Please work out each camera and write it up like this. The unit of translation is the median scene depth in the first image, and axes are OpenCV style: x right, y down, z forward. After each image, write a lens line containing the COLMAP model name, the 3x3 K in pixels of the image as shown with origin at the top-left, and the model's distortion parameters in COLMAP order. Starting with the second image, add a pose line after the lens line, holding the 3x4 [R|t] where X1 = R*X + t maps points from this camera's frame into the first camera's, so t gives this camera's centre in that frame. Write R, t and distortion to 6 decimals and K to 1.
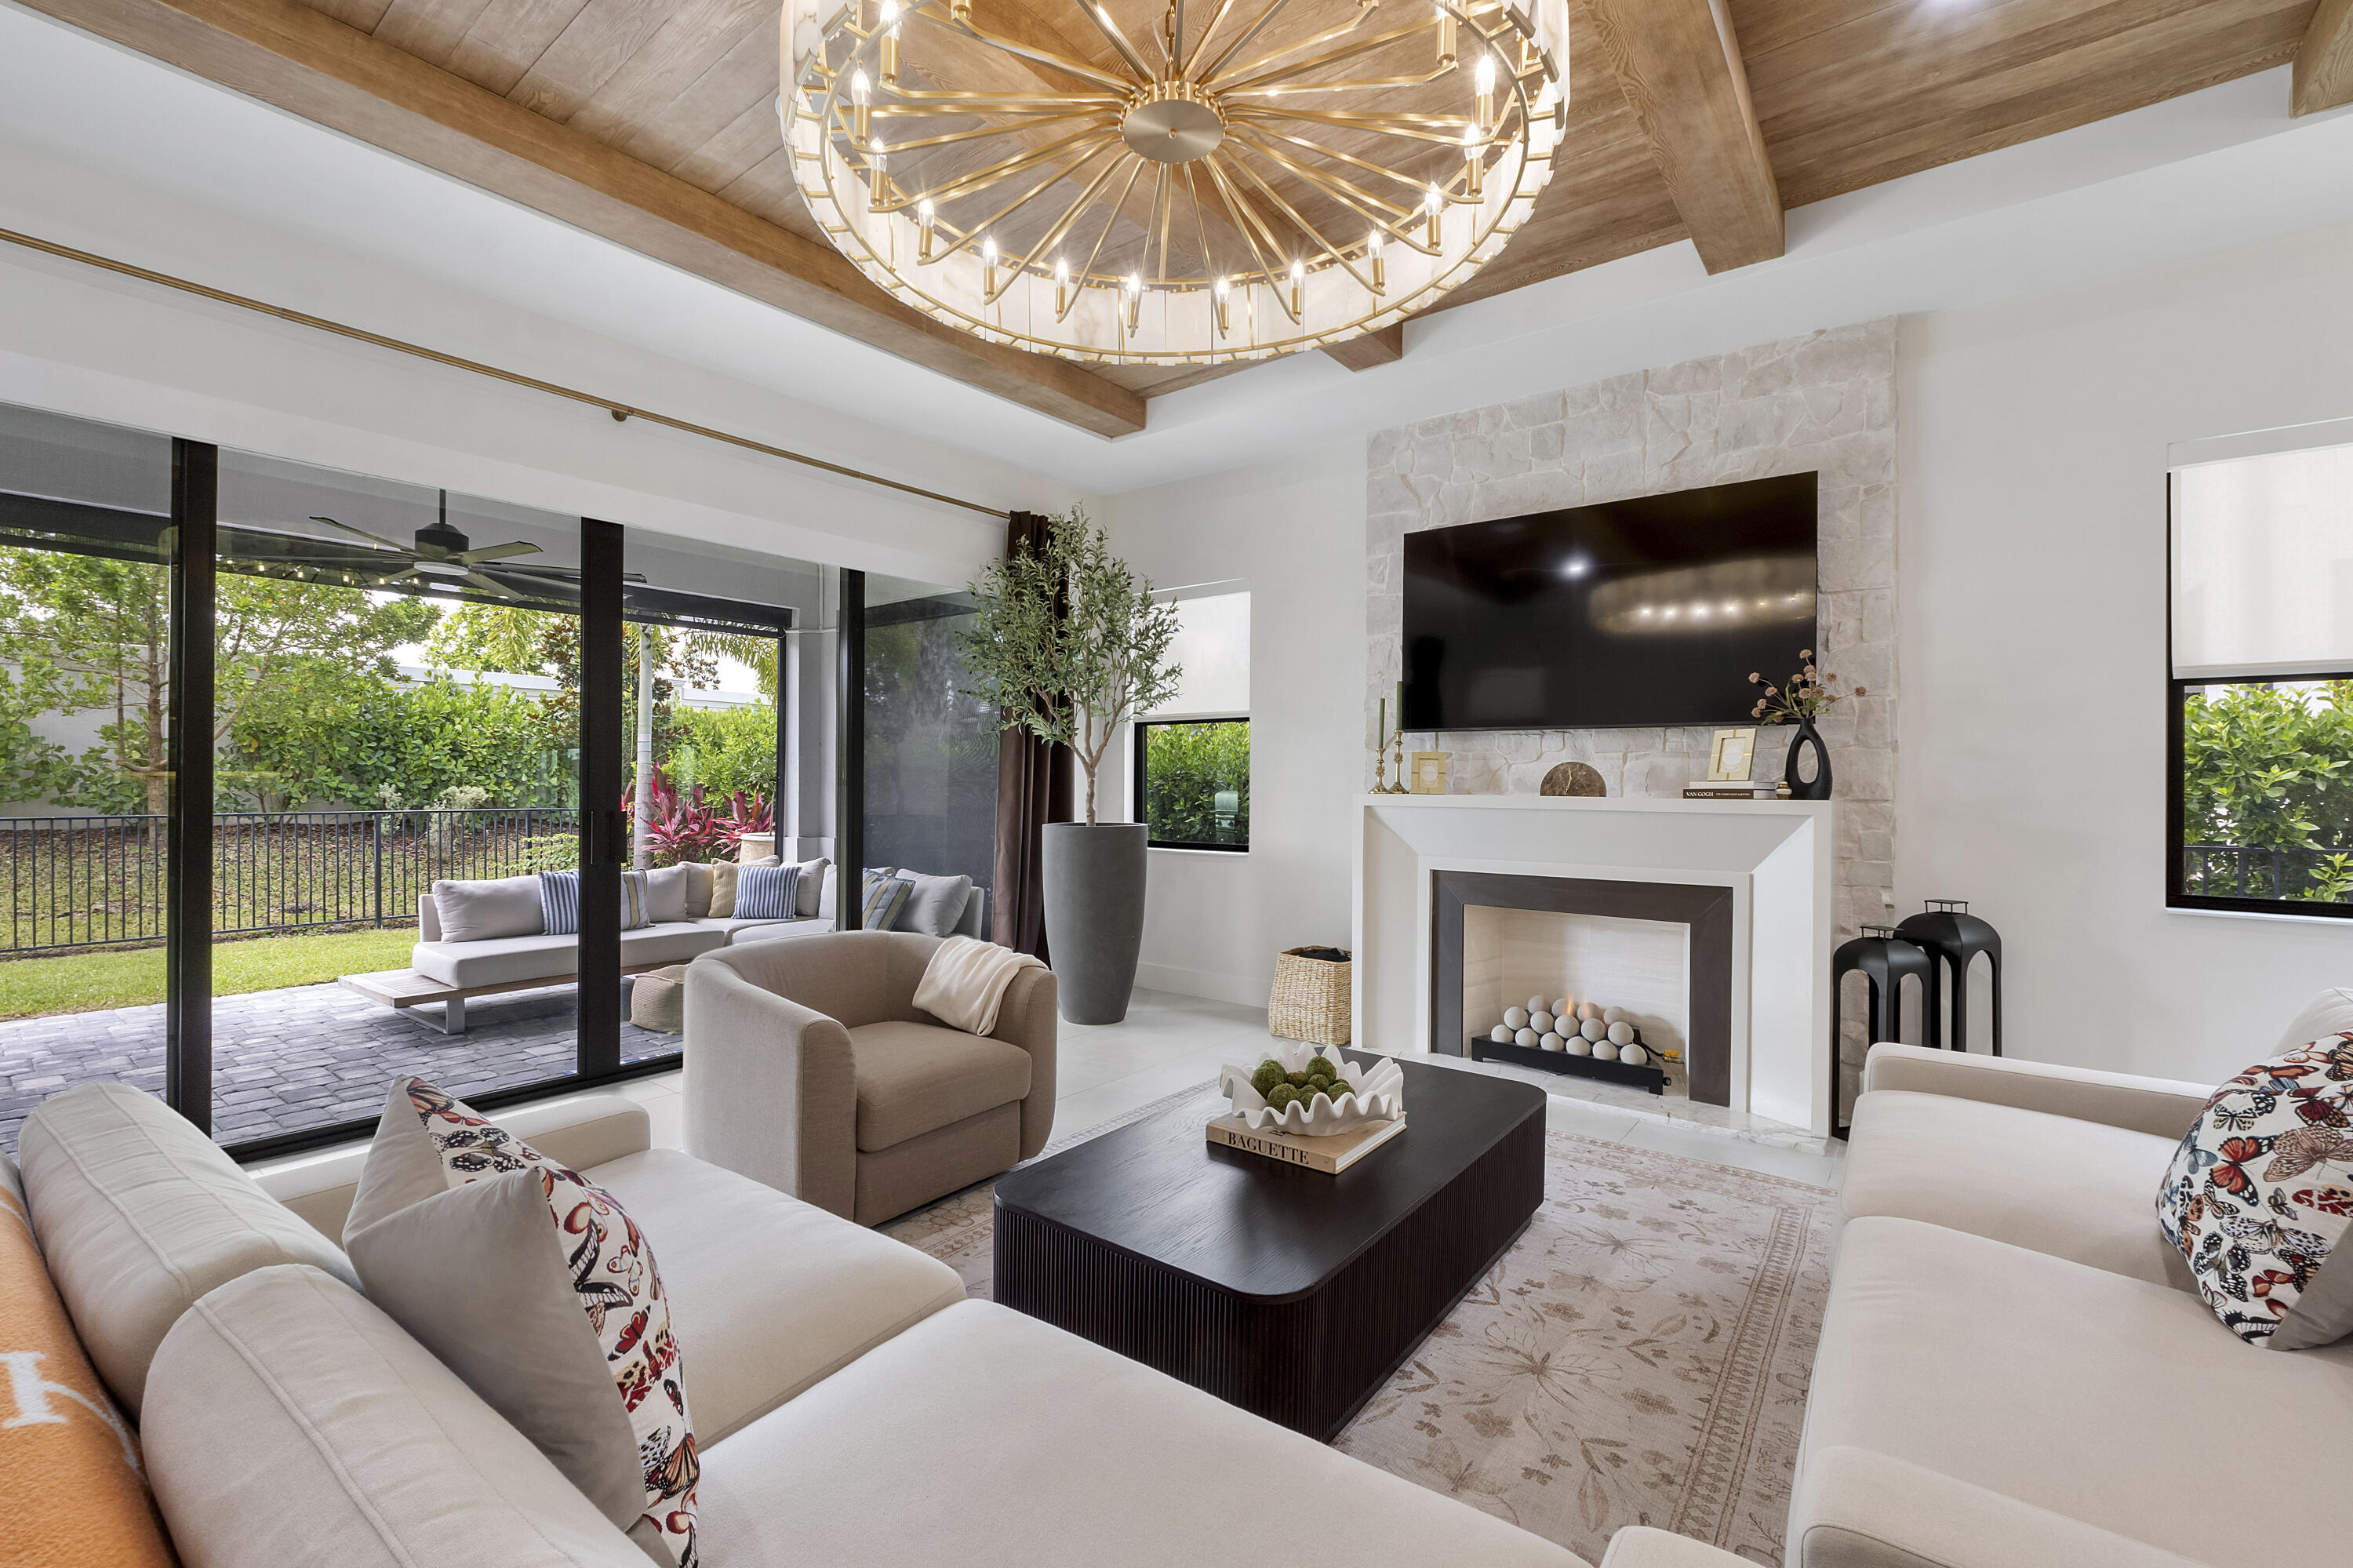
lens RADIAL K [[1001.3, 0, 1159.1], [0, 1001.3, 777.2], [0, 0, 1]] dist [-0.007580, -0.000410]
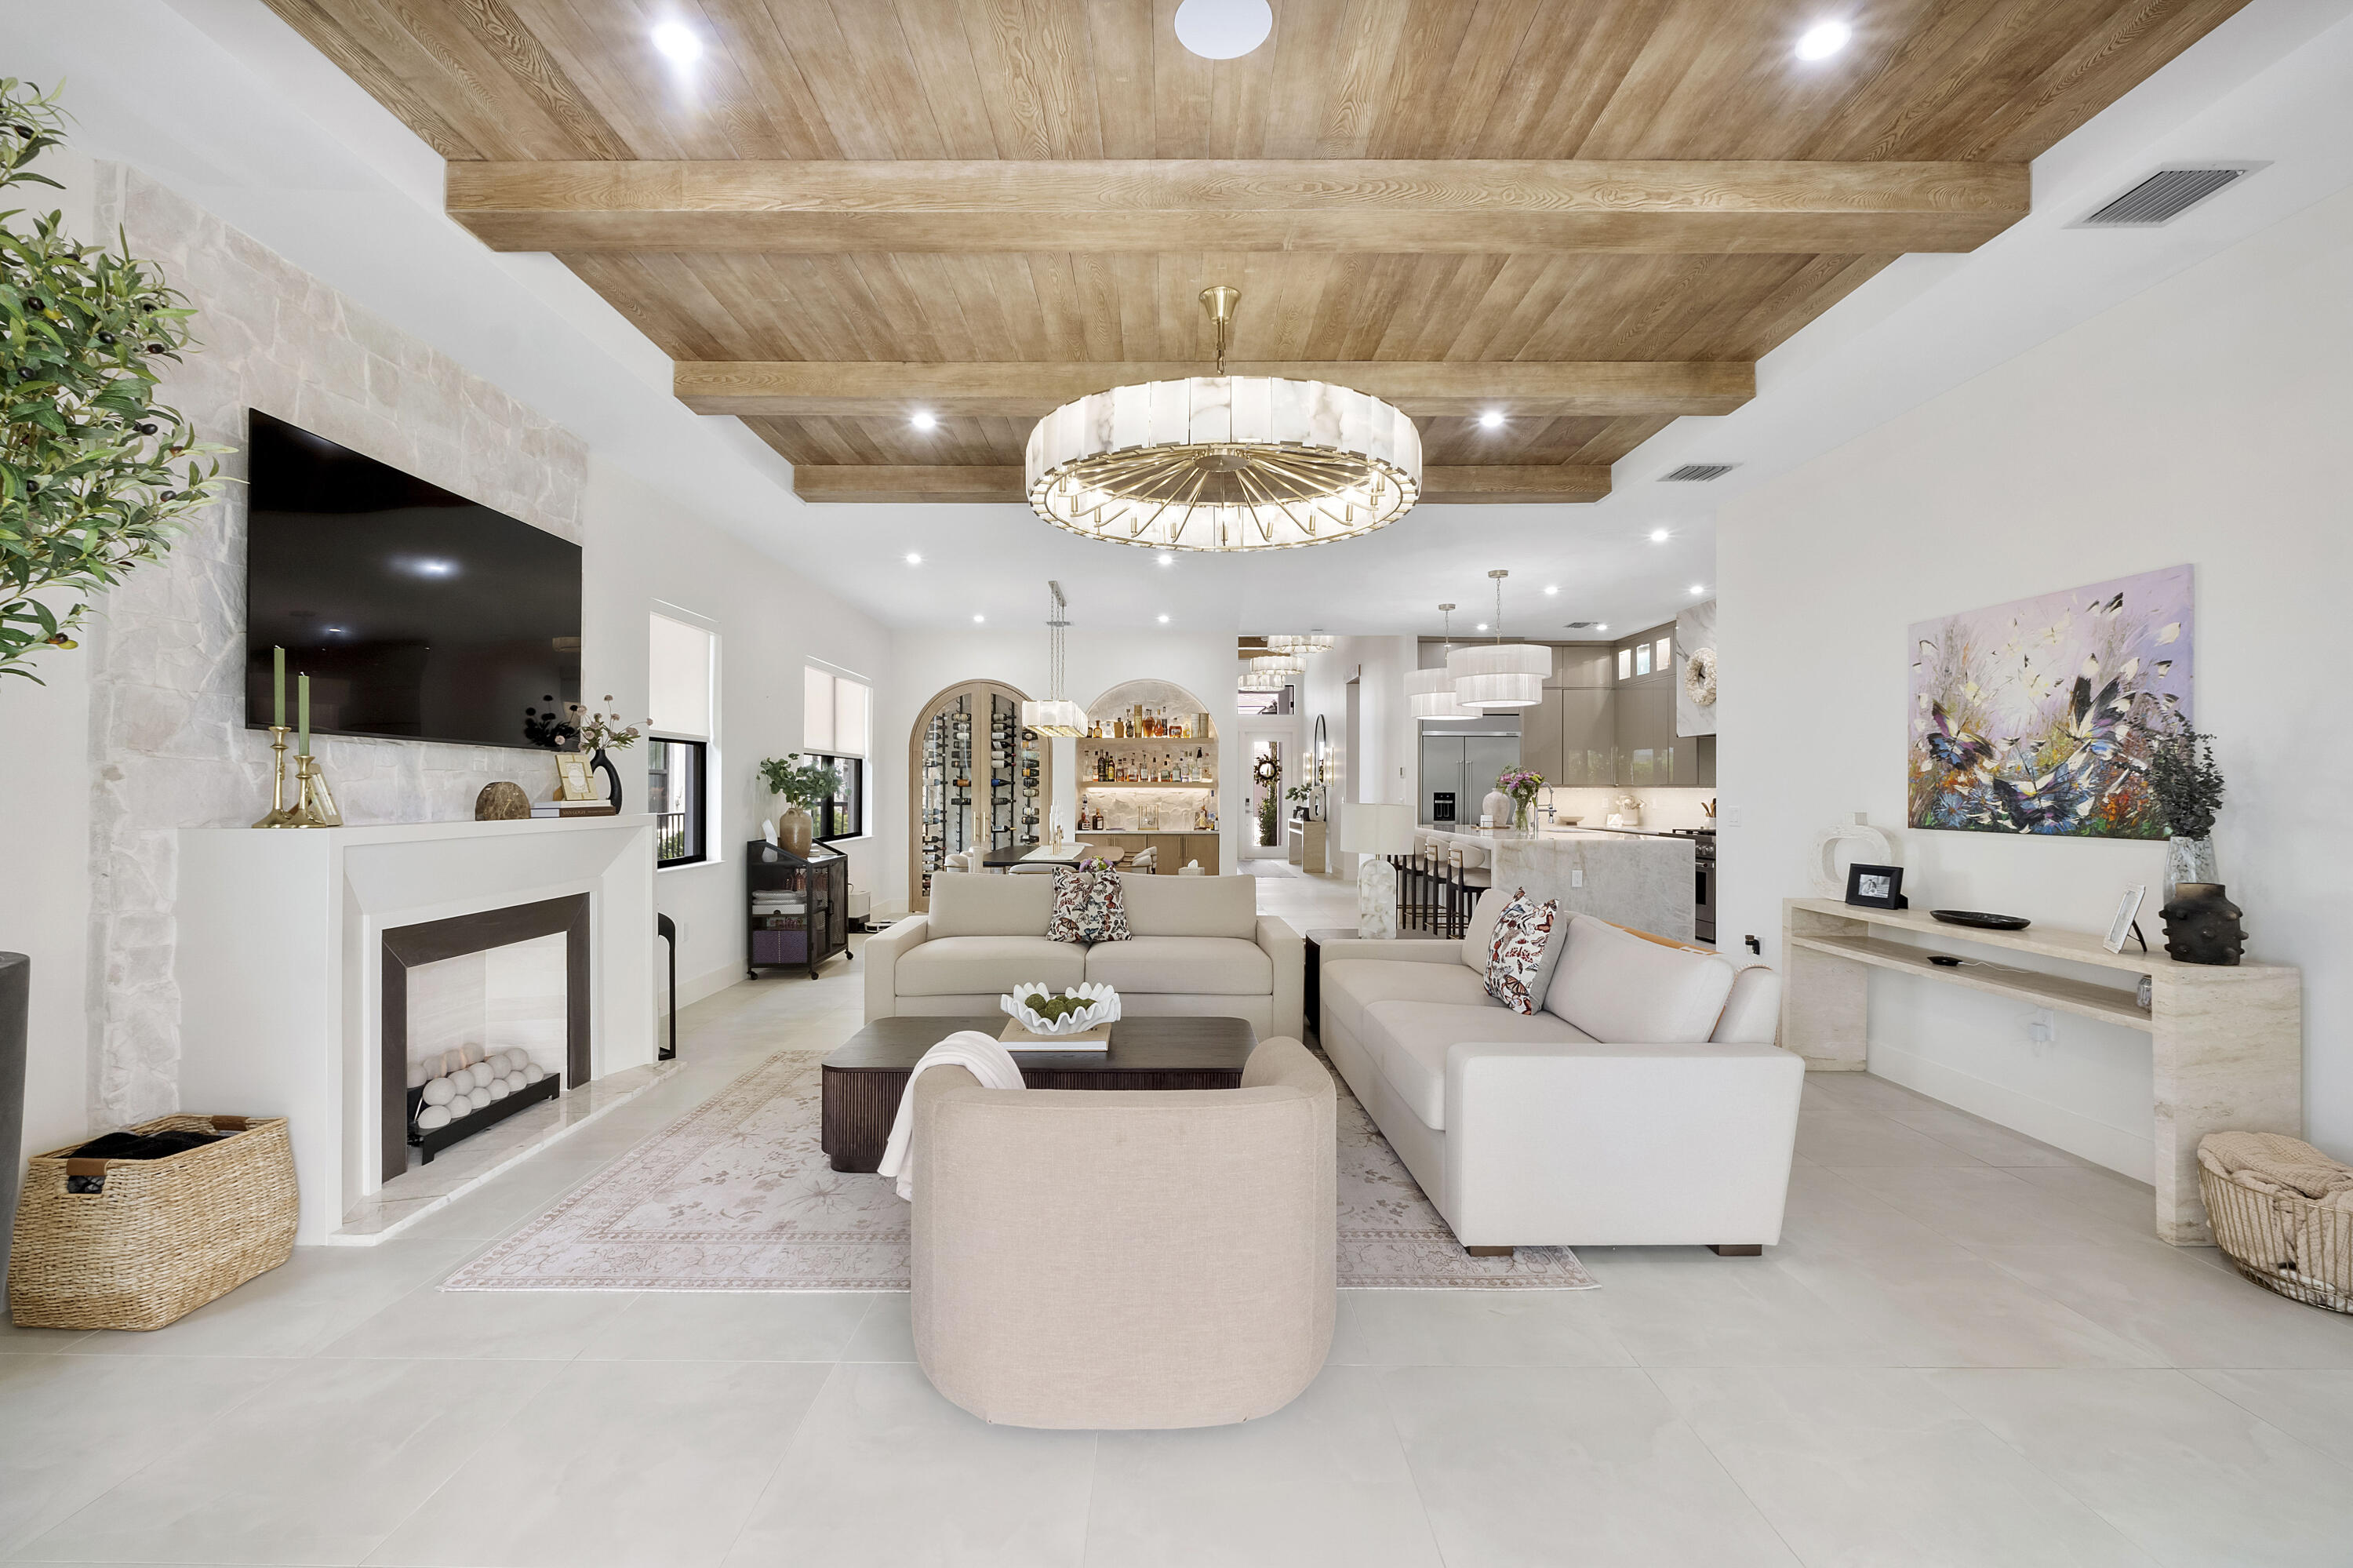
lens RADIAL K [[1001.3, 0, 1161.6], [0, 1001.3, 779.1], [0, 0, 1]] dist [-0.007580, -0.000410]
pose [[-0.617899, 0.001099, 0.786257, -0.677035], [-0.007907, 0.999940, -0.007611, -0.015271], [-0.786218, -0.010920, -0.617853, 1.078286]]
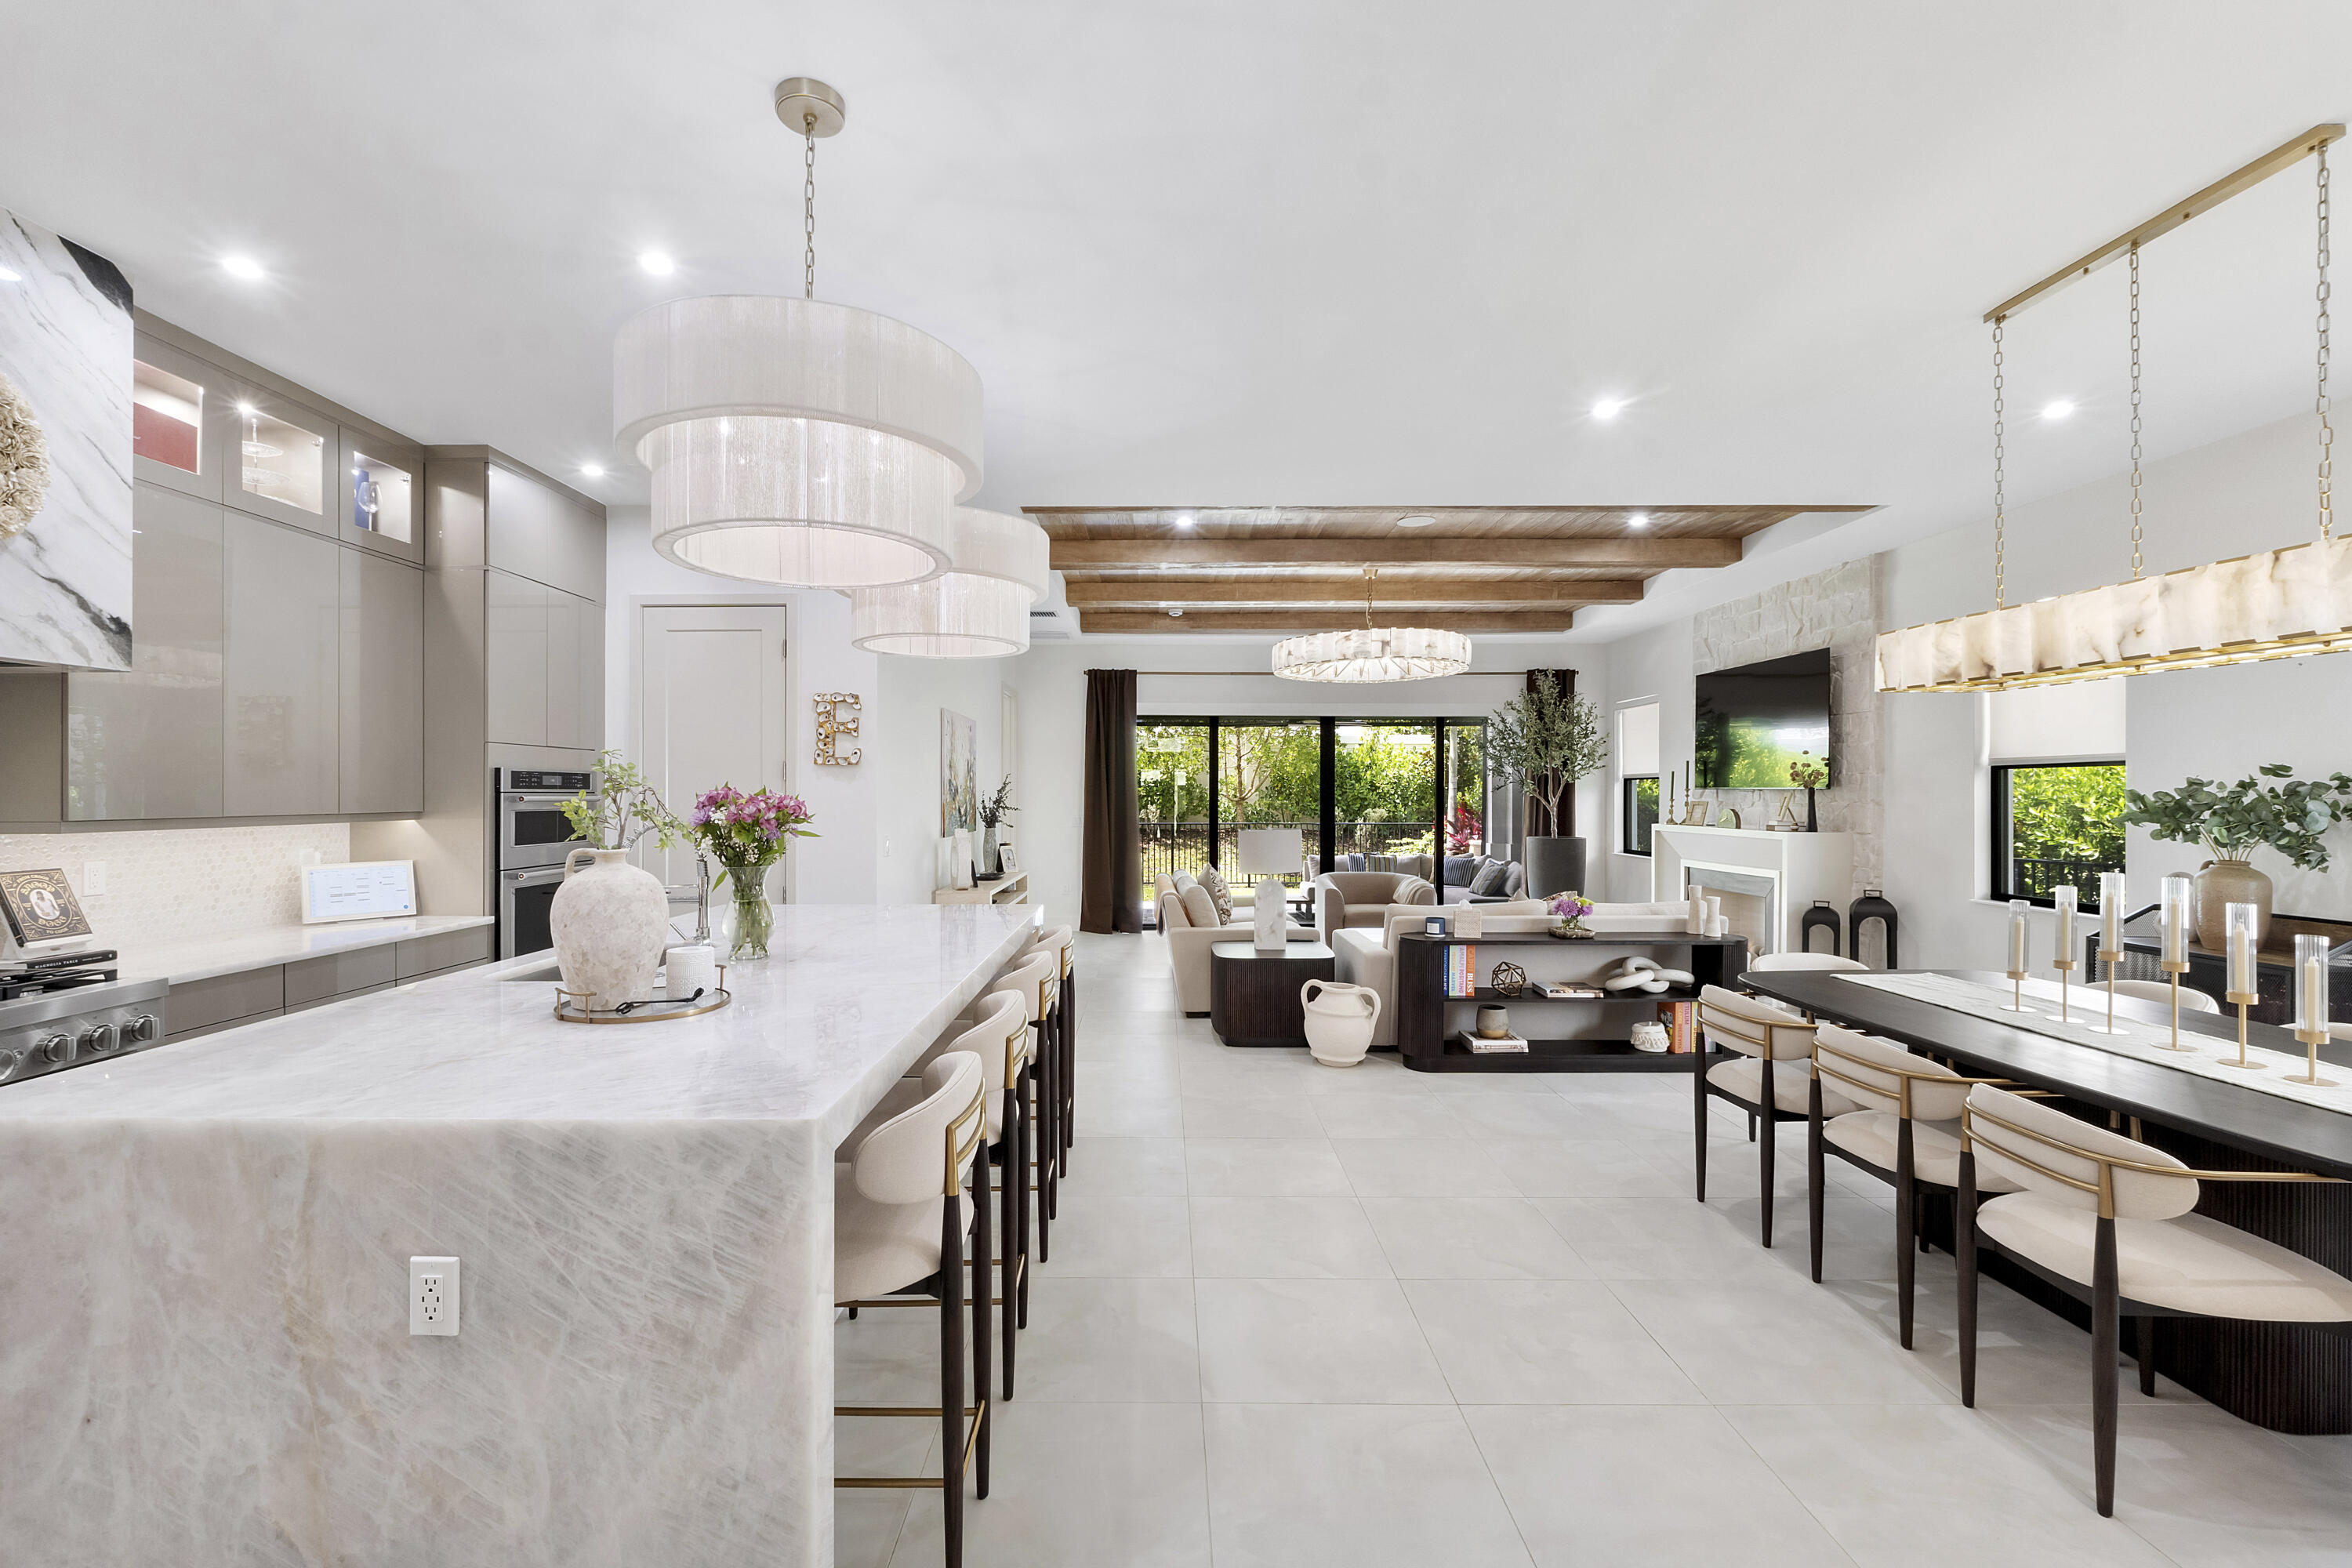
lens RADIAL K [[1000.9, 0, 1152.6], [0, 1000.9, 790.9], [0, 0, 1]] dist [-0.007580, -0.000410]
pose [[0.615427, -0.007285, -0.788160, 1.189892], [0.005507, 0.999973, -0.004942, -0.044248], [0.788175, -0.001299, 0.615450, -0.945462]]
